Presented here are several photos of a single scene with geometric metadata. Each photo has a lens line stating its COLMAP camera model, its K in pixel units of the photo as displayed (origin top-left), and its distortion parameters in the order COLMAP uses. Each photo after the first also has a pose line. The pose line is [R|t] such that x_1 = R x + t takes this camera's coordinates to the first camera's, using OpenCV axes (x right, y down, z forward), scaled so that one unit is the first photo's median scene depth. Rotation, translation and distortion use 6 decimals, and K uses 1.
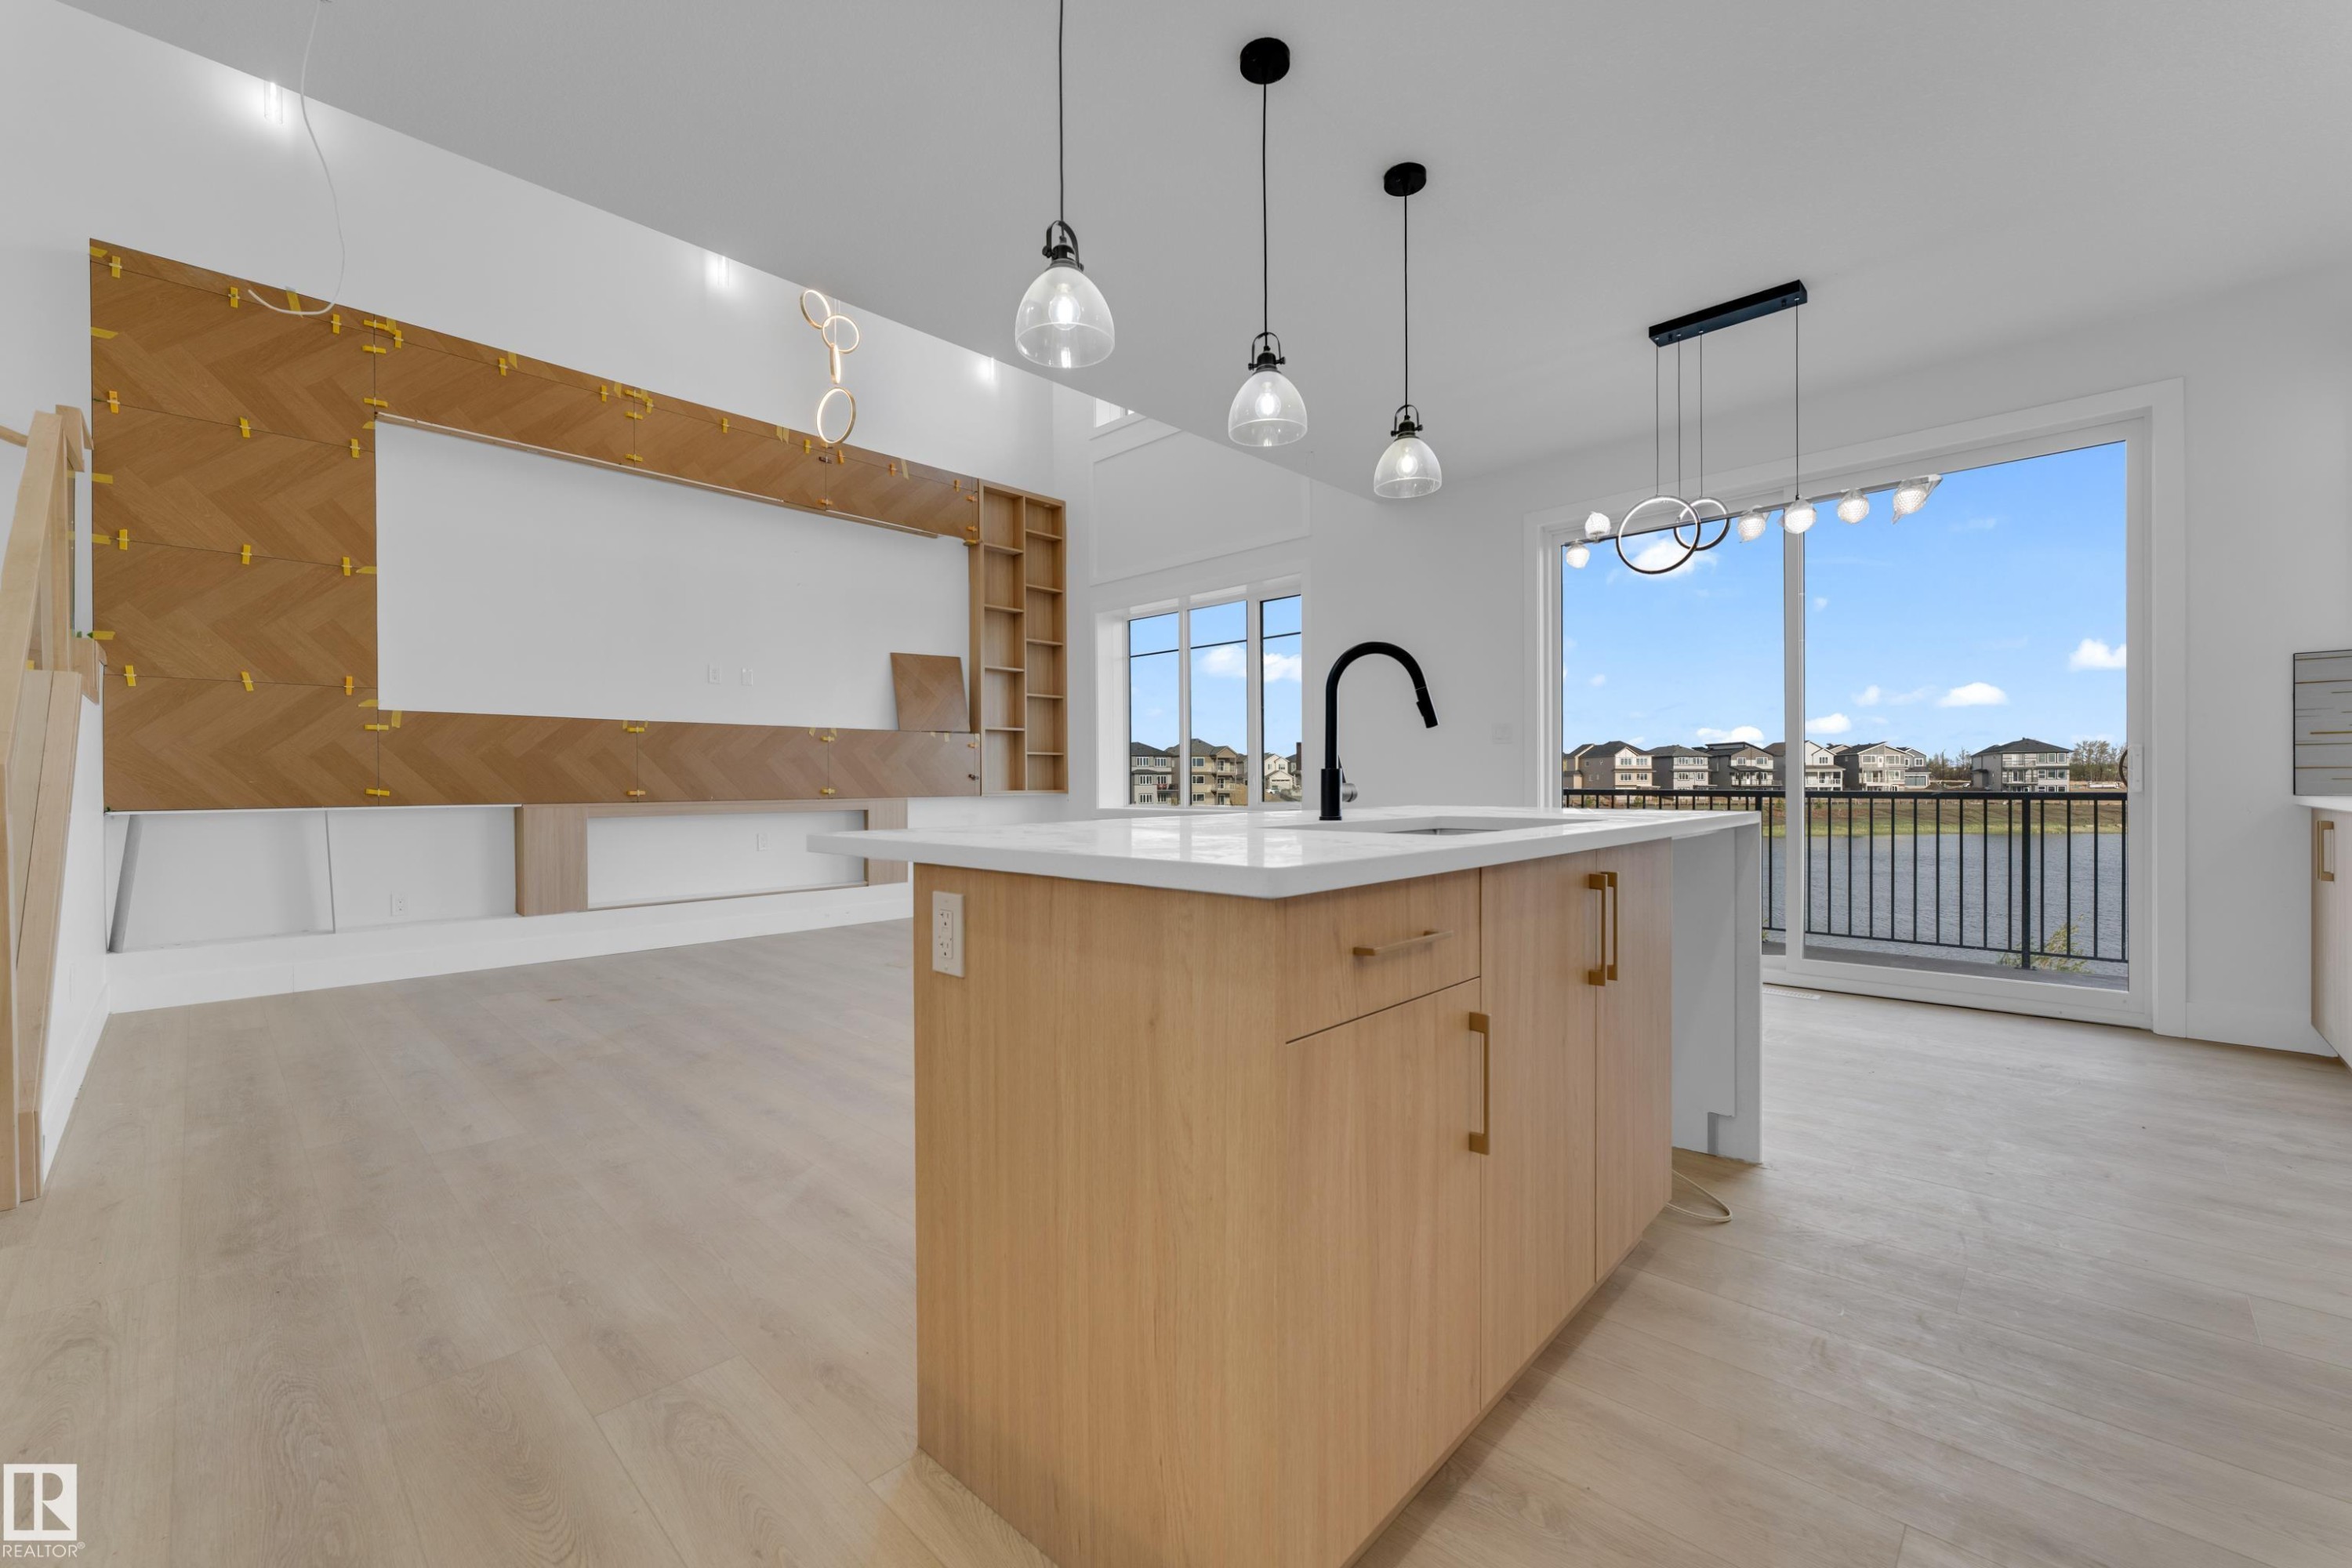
lens RADIAL K [[948.8, 0, 1169.0], [0, 948.8, 785.4], [0, 0, 1]] dist [-0.000728, -0.000675]
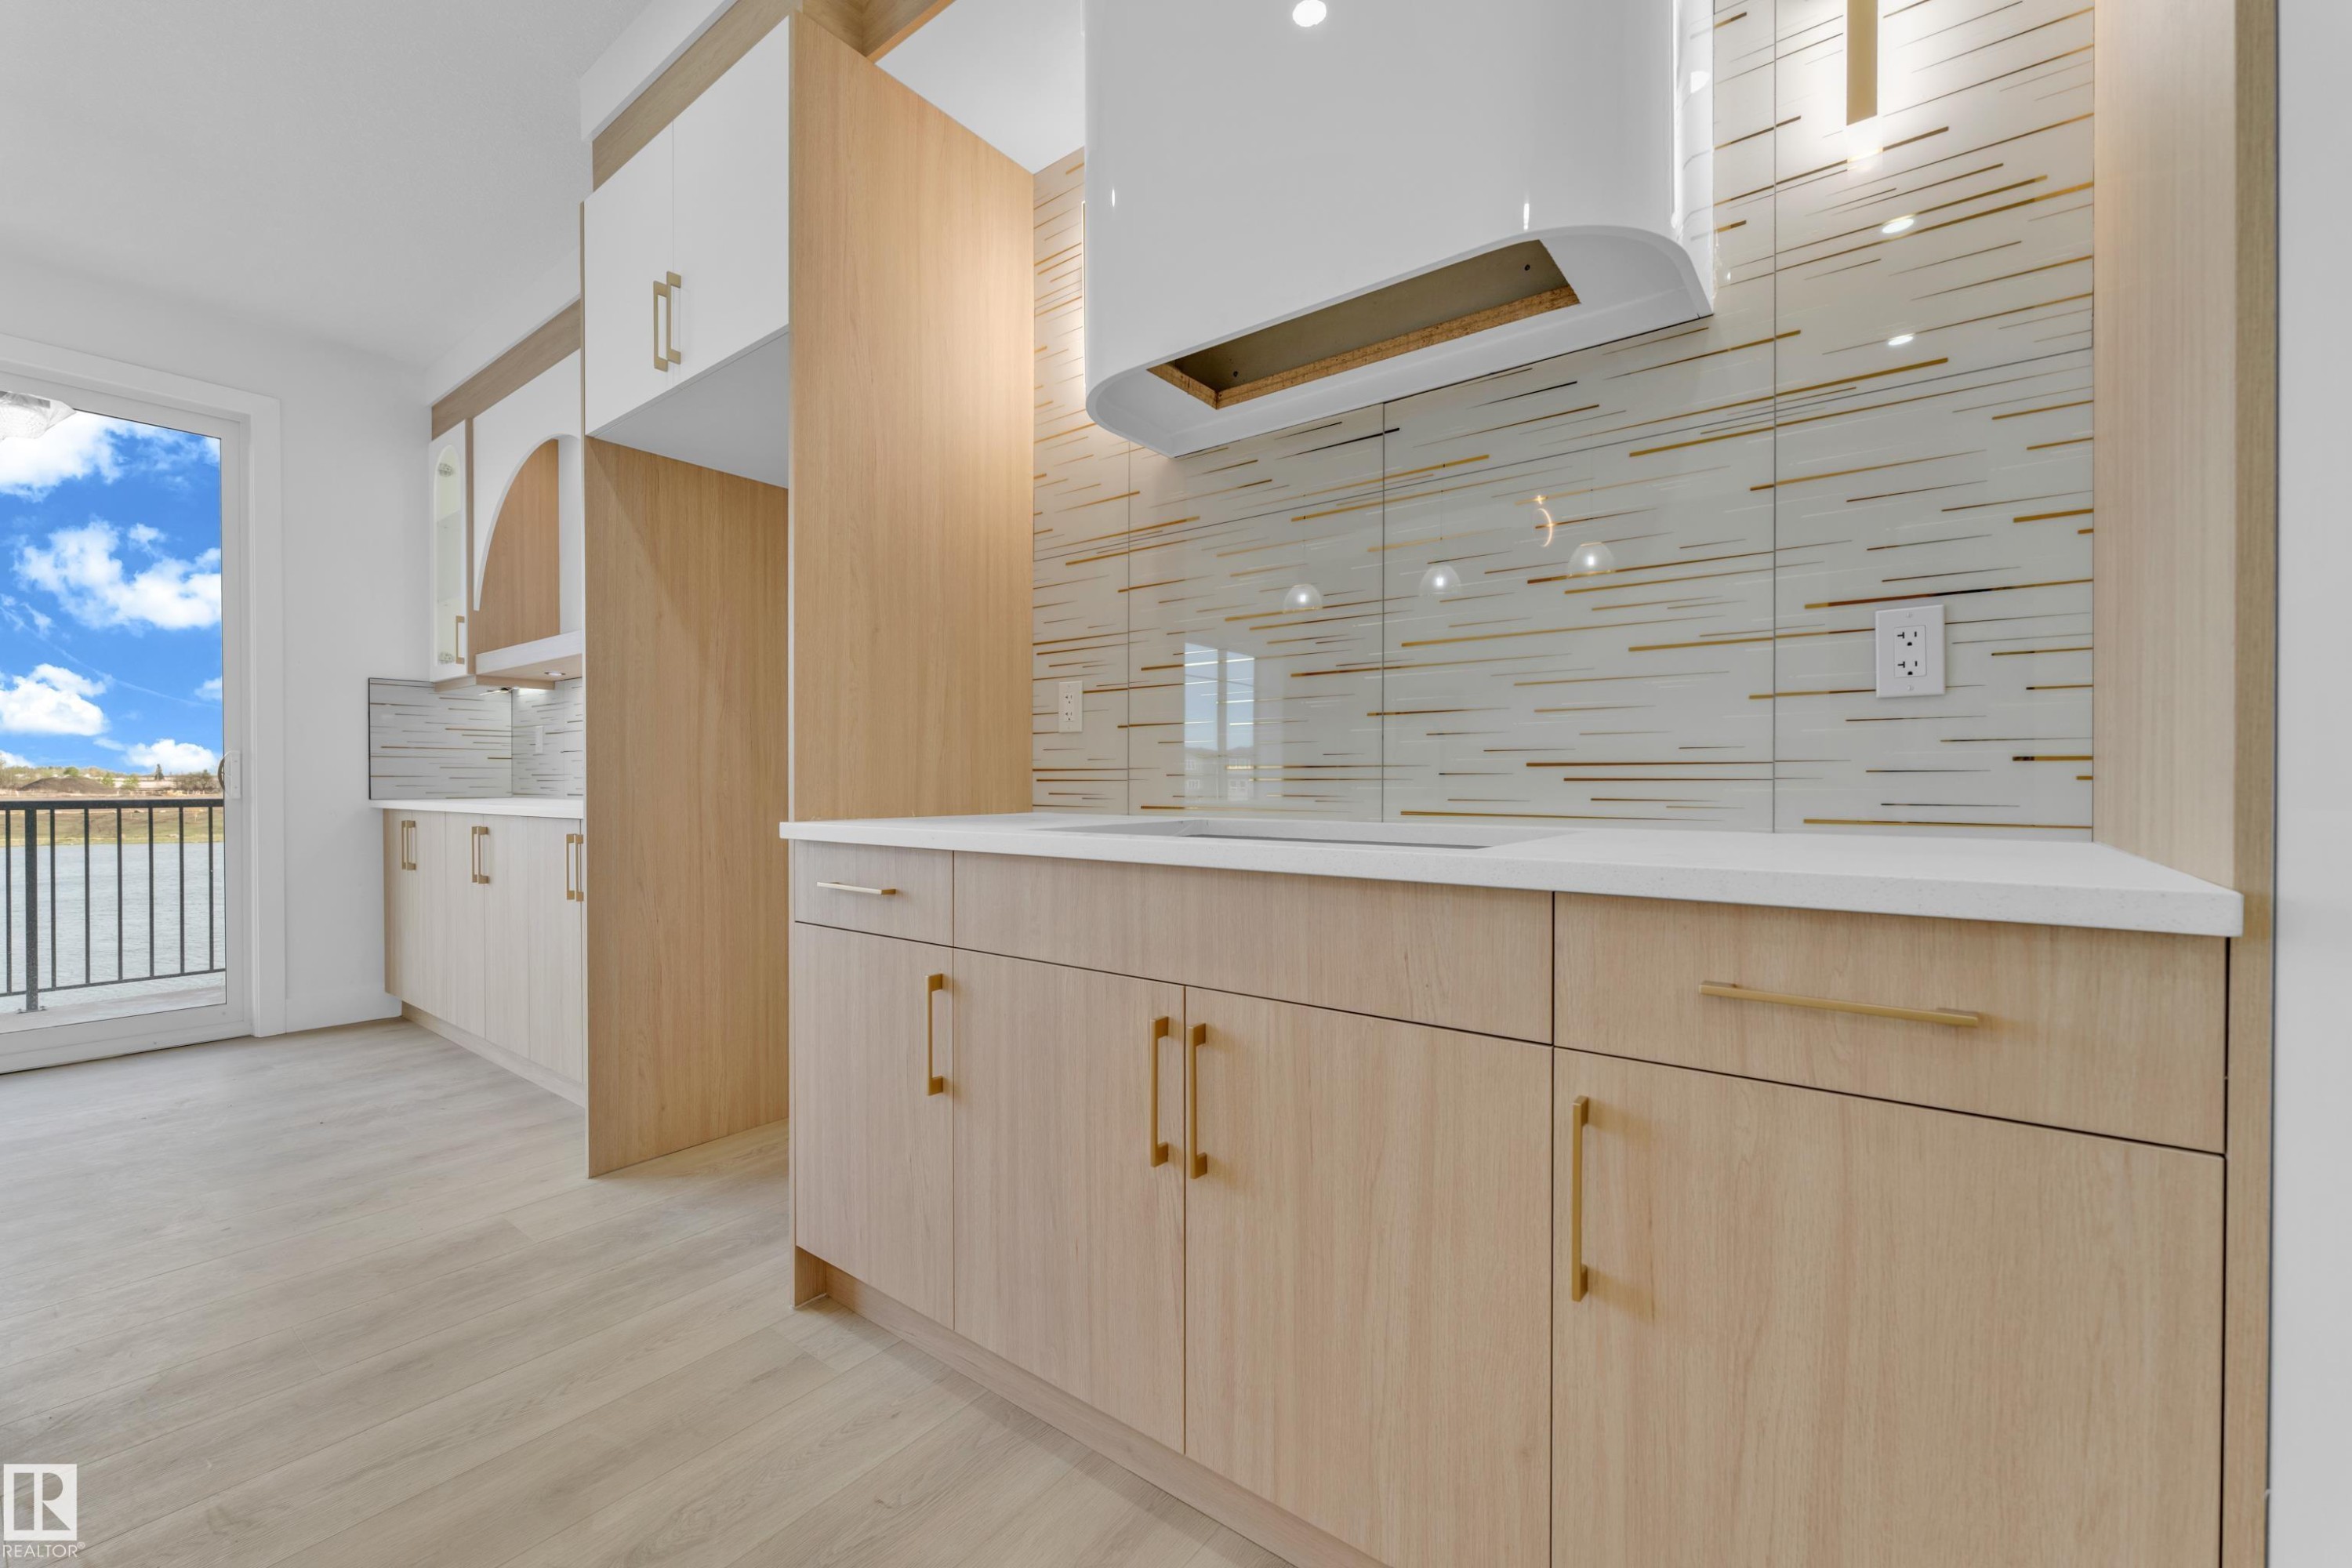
lens RADIAL K [[948.8, 0, 1177.3], [0, 948.8, 785.8], [0, 0, 1]] dist [-0.000728, -0.000675]
pose [[-0.119432, 0.001423, 0.992841, -0.064743], [0.005620, 0.999984, -0.000757, -0.000167], [-0.992826, 0.005490, -0.119438, 0.115989]]
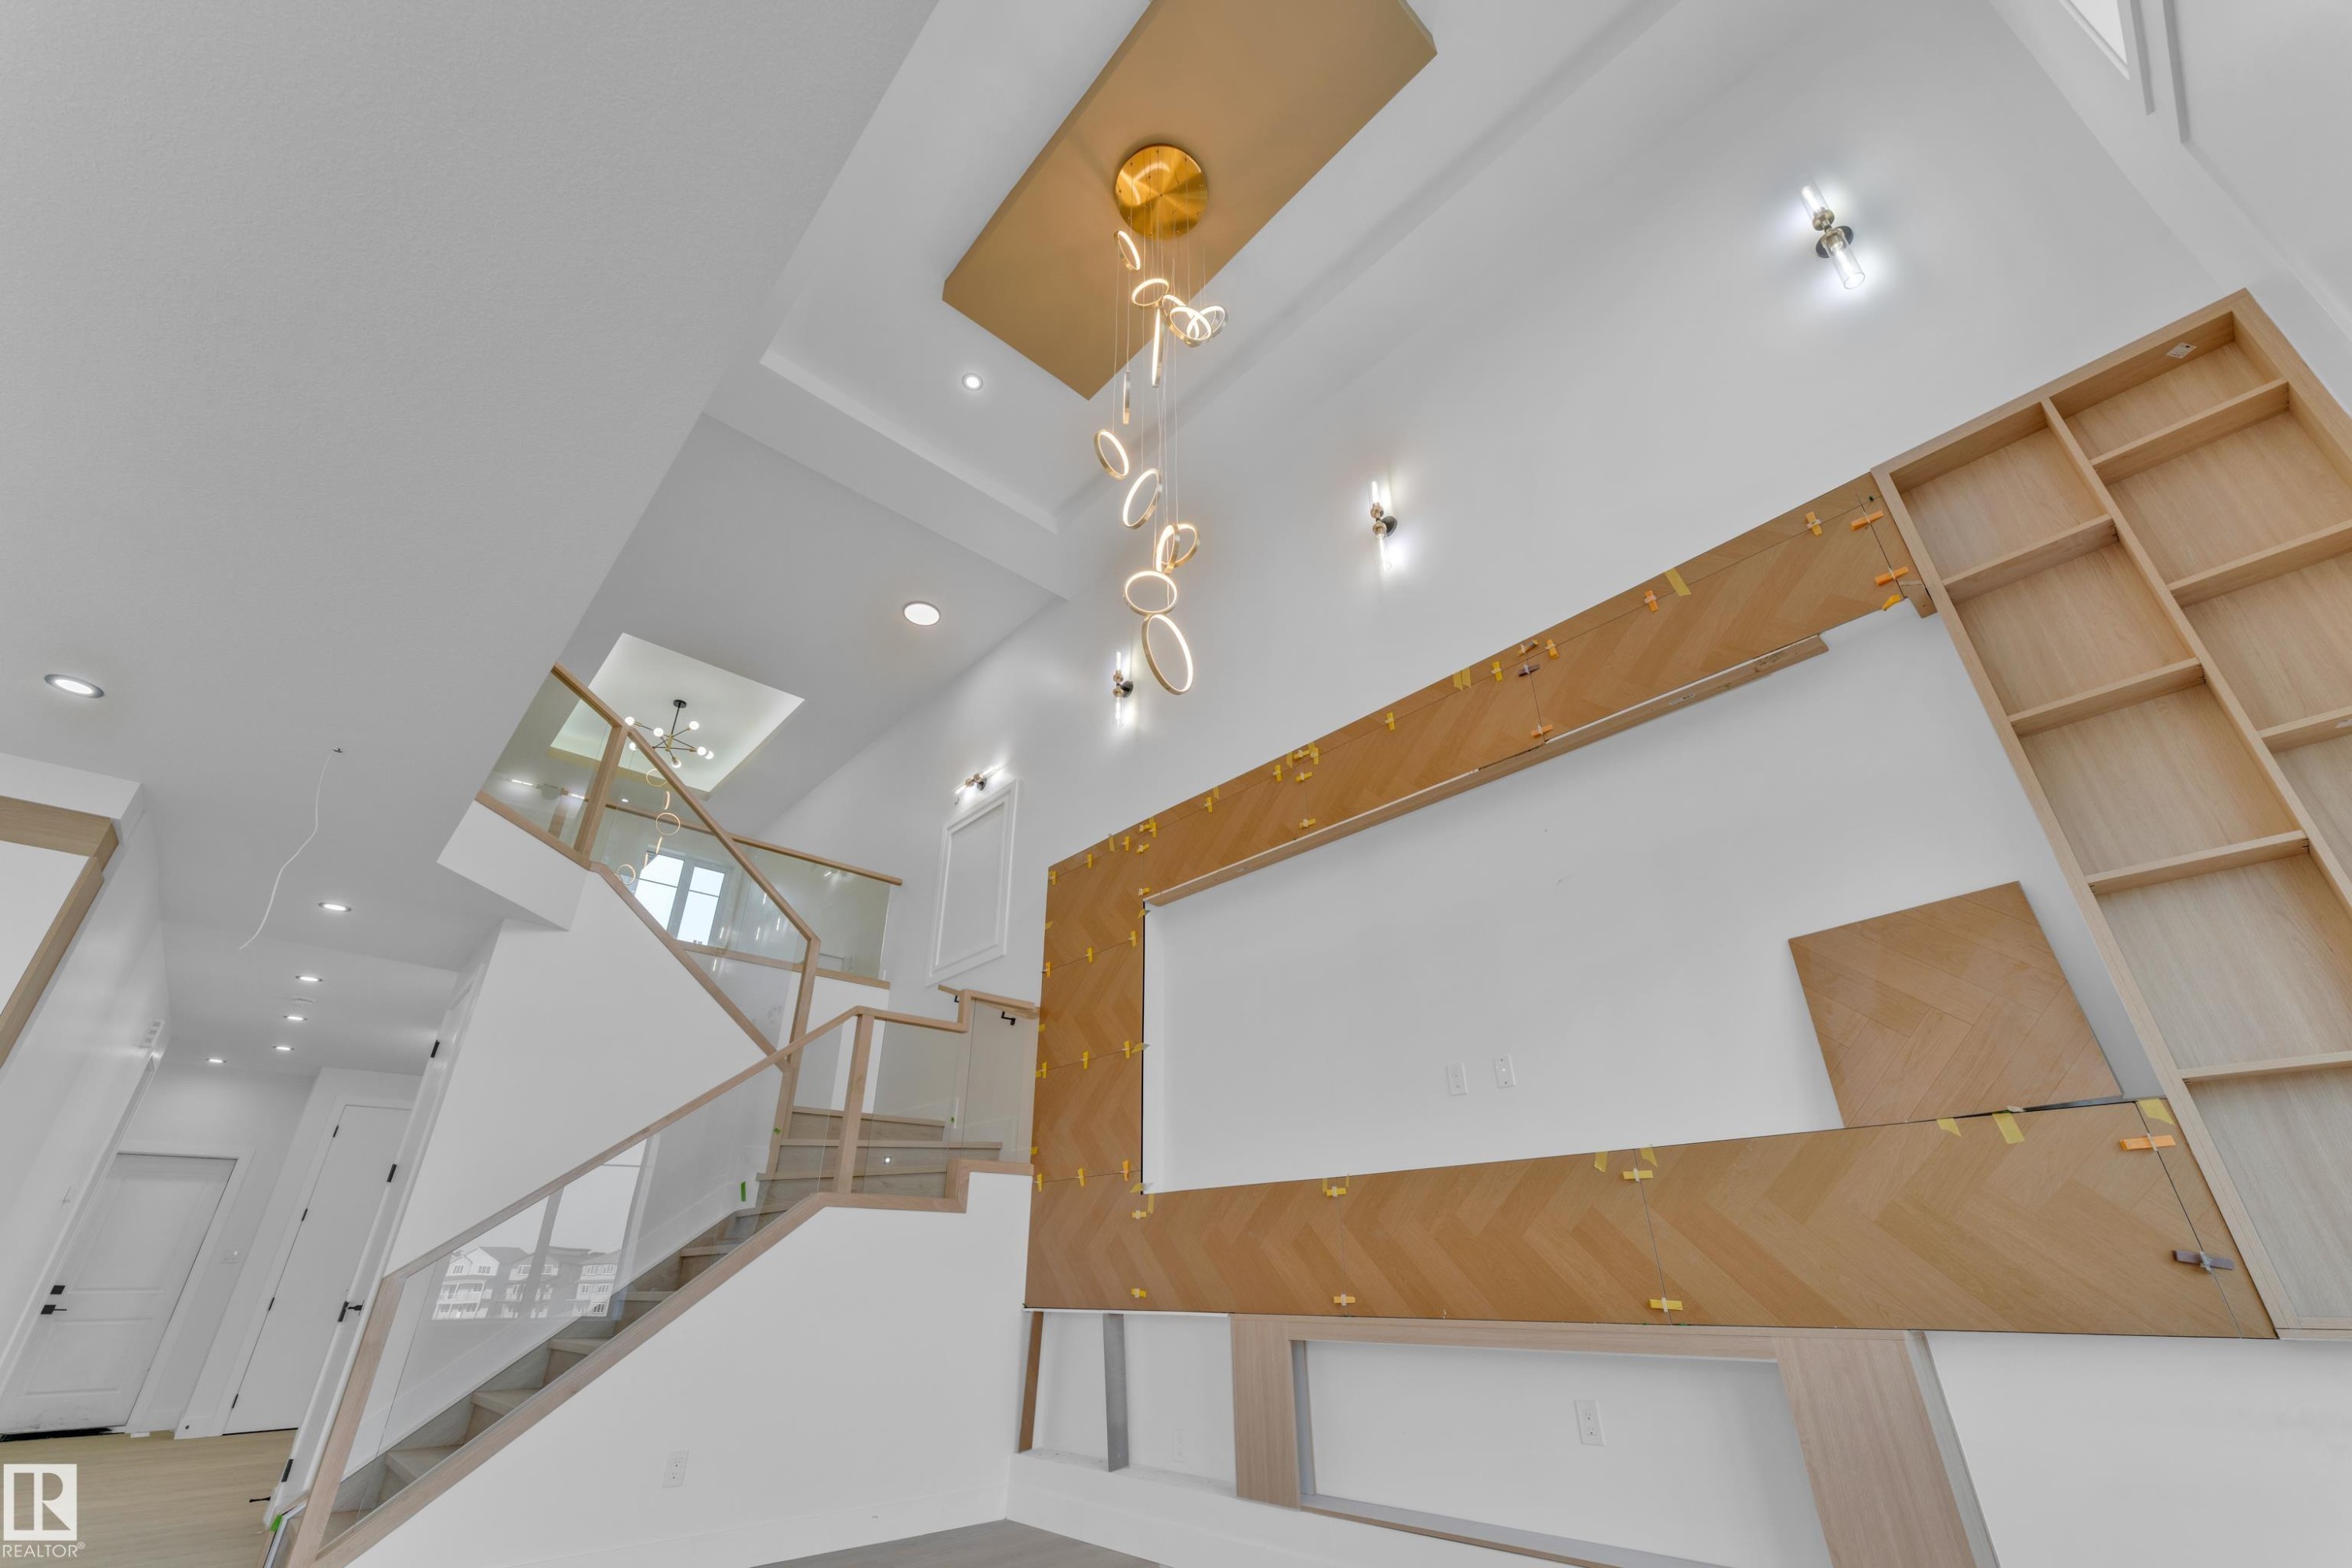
lens RADIAL K [[948.8, 0, 1165.9], [0, 948.8, 779.9], [0, 0, 1]] dist [-0.000728, -0.000675]
pose [[-0.059763, -0.455089, -0.888438, 0.221608], [0.007009, 0.889816, -0.456266, -0.015893], [0.998188, -0.033494, -0.049988, 1.175567]]
